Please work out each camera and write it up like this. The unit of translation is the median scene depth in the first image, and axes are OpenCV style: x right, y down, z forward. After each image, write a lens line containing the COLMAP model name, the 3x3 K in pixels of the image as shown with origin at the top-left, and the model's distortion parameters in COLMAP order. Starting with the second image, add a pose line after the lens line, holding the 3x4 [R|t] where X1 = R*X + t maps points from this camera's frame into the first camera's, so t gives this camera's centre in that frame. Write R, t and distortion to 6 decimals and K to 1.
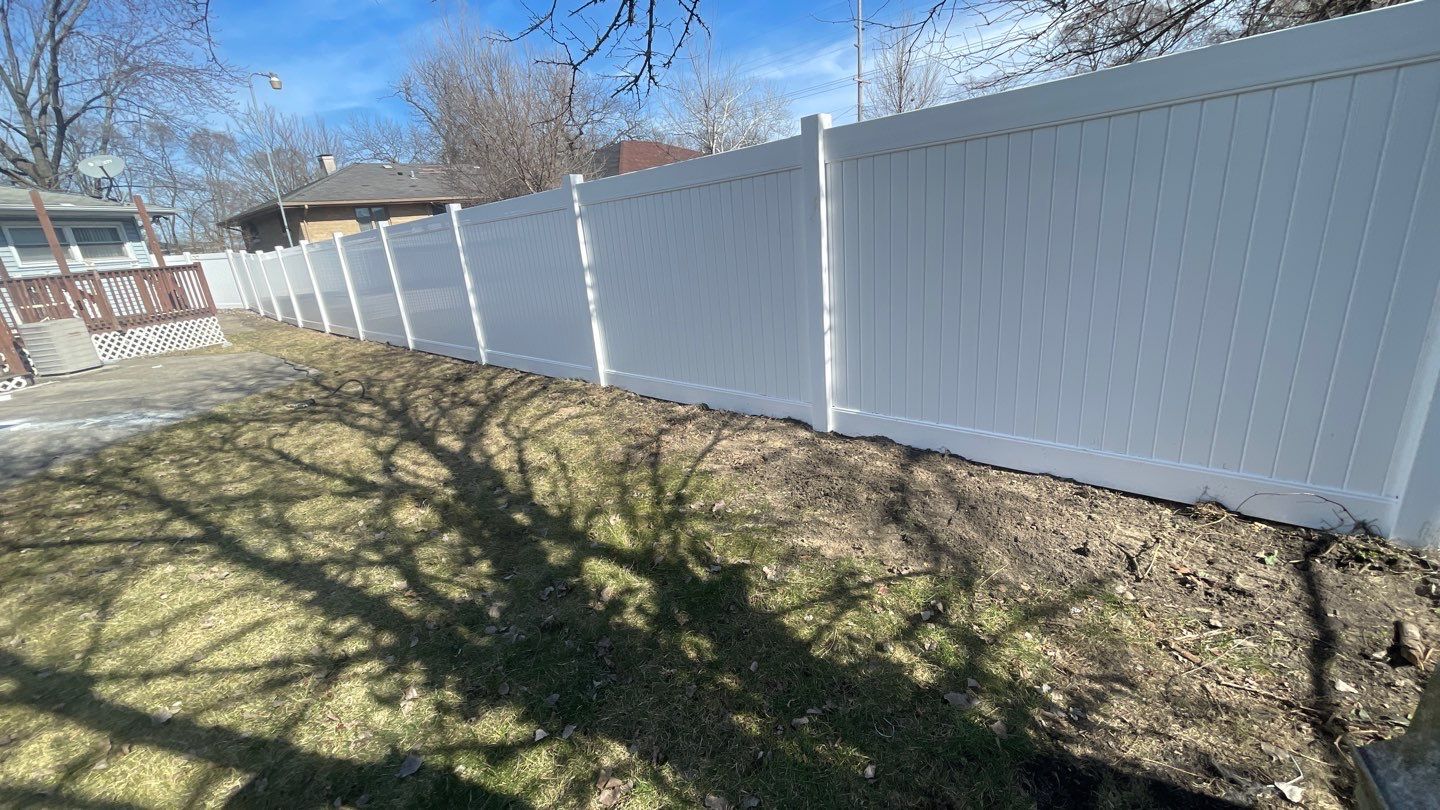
lens RADIAL K [[570.9, 0, 715.8], [0, 570.9, 403.9], [0, 0, 1]] dist [-0.002076, -0.000100]
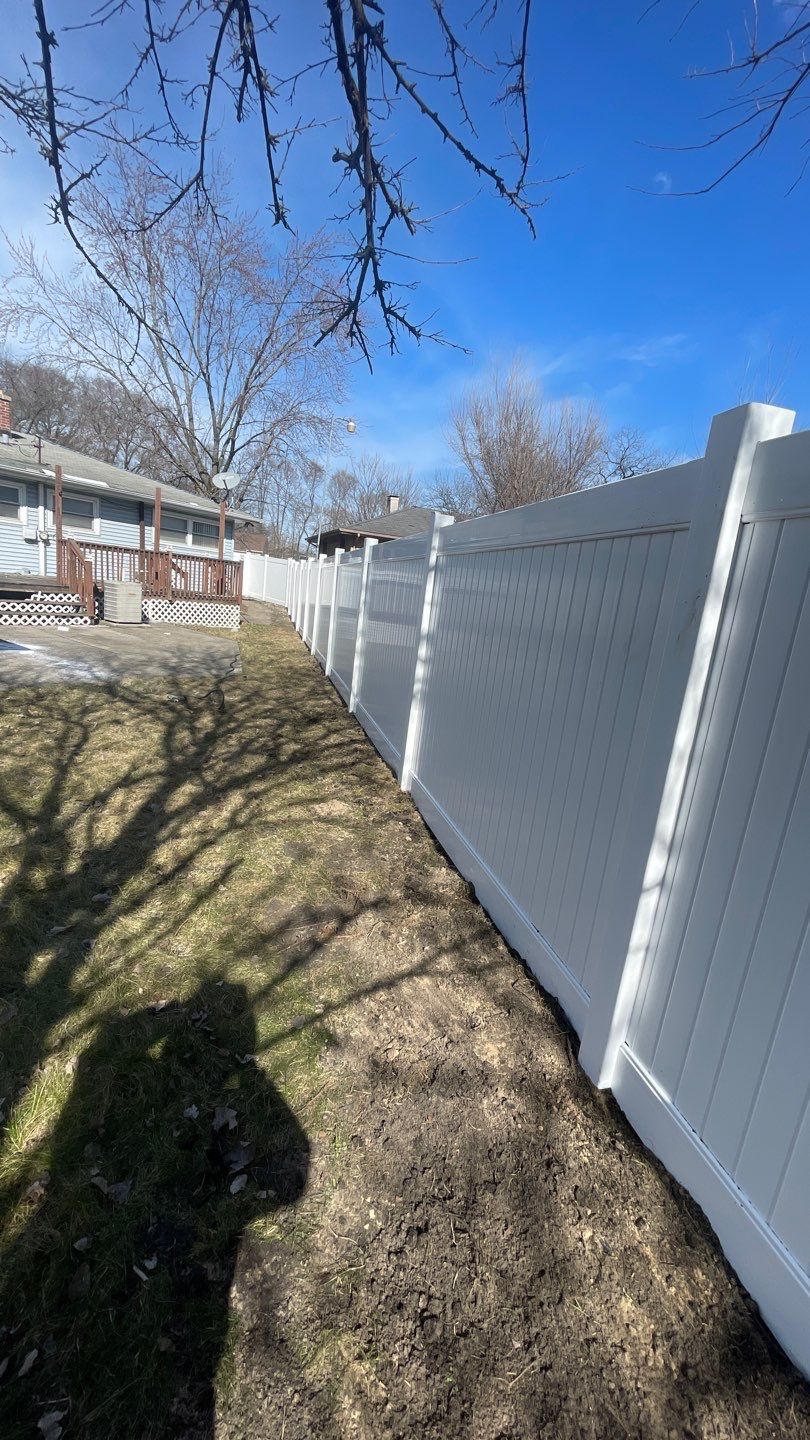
lens RADIAL K [[570.9, 0, 411.6], [0, 570.9, 714.4], [0, 0, 1]] dist [-0.002076, -0.000100]
pose [[0.825321, 0.294404, -0.481842, 0.176089], [-0.338059, 0.941116, -0.004025, -0.154913], [0.452284, 0.166214, 0.876249, 0.413603]]
